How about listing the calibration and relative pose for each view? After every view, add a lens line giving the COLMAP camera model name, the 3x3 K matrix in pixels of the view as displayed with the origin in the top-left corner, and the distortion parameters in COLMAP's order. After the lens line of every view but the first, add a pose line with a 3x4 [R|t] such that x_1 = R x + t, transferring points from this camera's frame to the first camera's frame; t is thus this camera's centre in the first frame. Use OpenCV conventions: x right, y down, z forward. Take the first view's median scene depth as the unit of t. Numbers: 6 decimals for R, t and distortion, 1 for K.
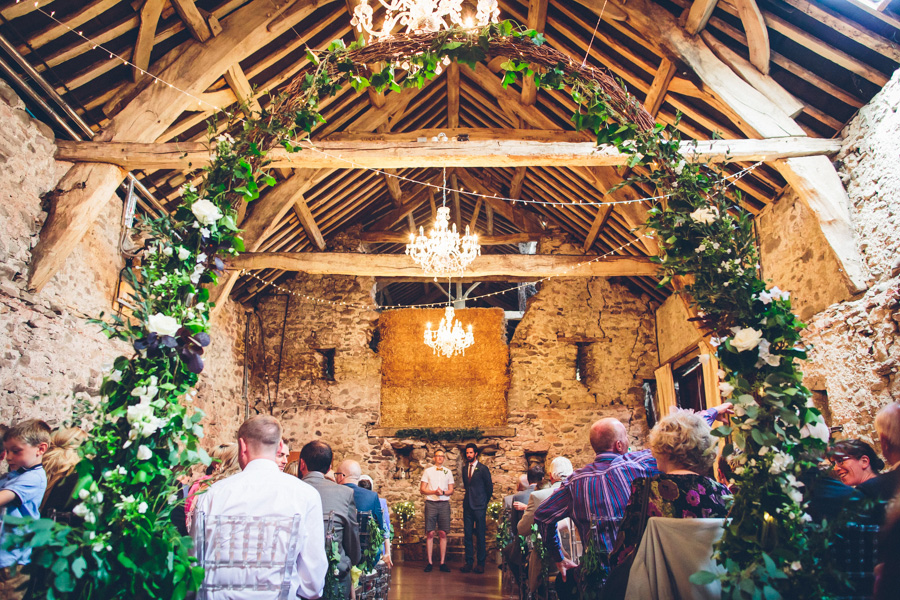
lens RADIAL K [[607.0, 0, 449.5], [0, 607.0, 295.1], [0, 0, 1]] dist [0.008340, -0.000507]
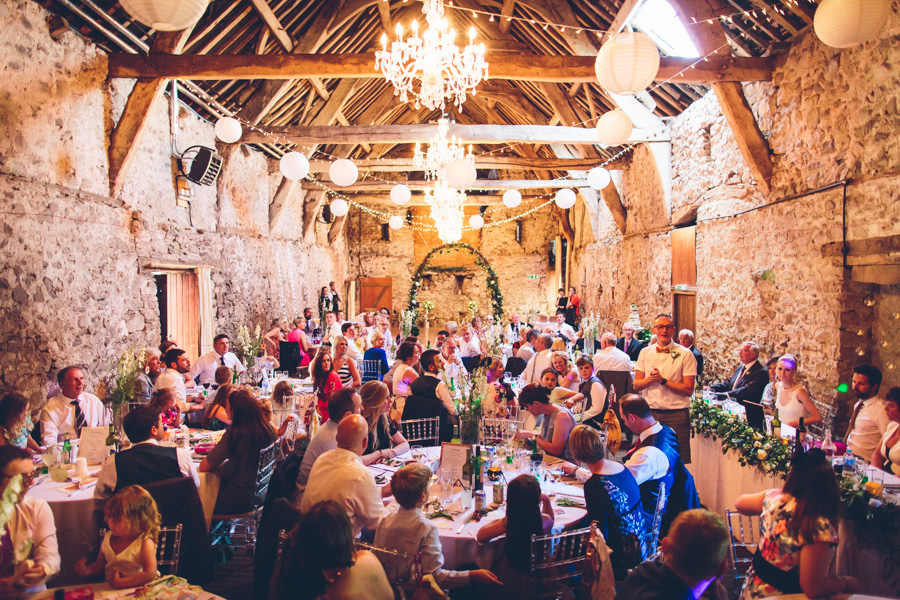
lens RADIAL K [[607.0, 0, 449.5], [0, 607.0, 295.1], [0, 0, 1]] dist [0.008340, -0.000507]
pose [[0.999961, -0.002612, 0.008436, -0.016774], [-0.000609, 0.932584, 0.360953, -0.395984], [-0.008810, -0.360944, 0.932546, -0.860287]]
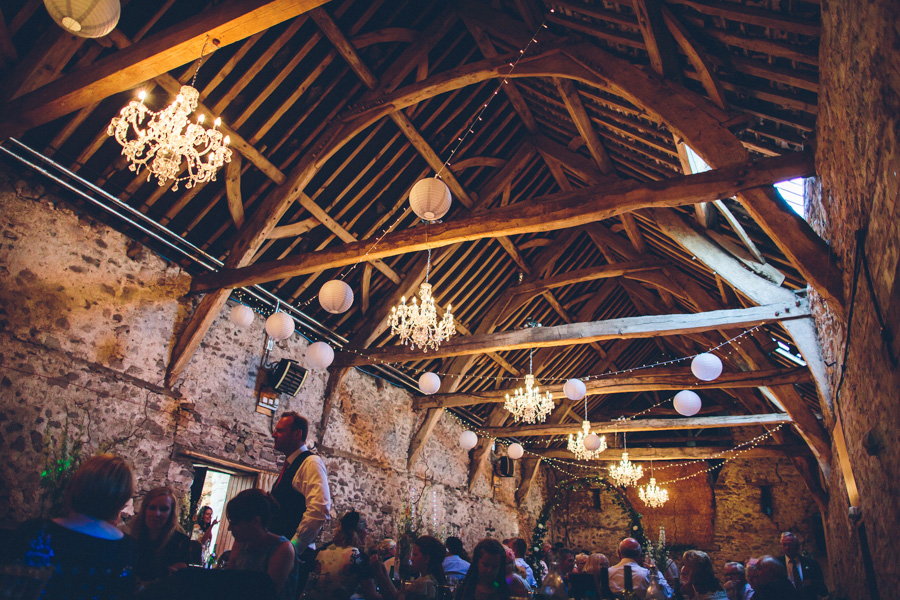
lens RADIAL K [[607.0, 0, 449.5], [0, 607.0, 295.1], [0, 0, 1]] dist [0.008340, -0.000507]
pose [[0.888413, -0.135876, -0.438475, 0.256425], [0.083153, 0.987022, -0.137382, -0.248520], [0.451452, 0.085591, 0.888181, -0.730919]]
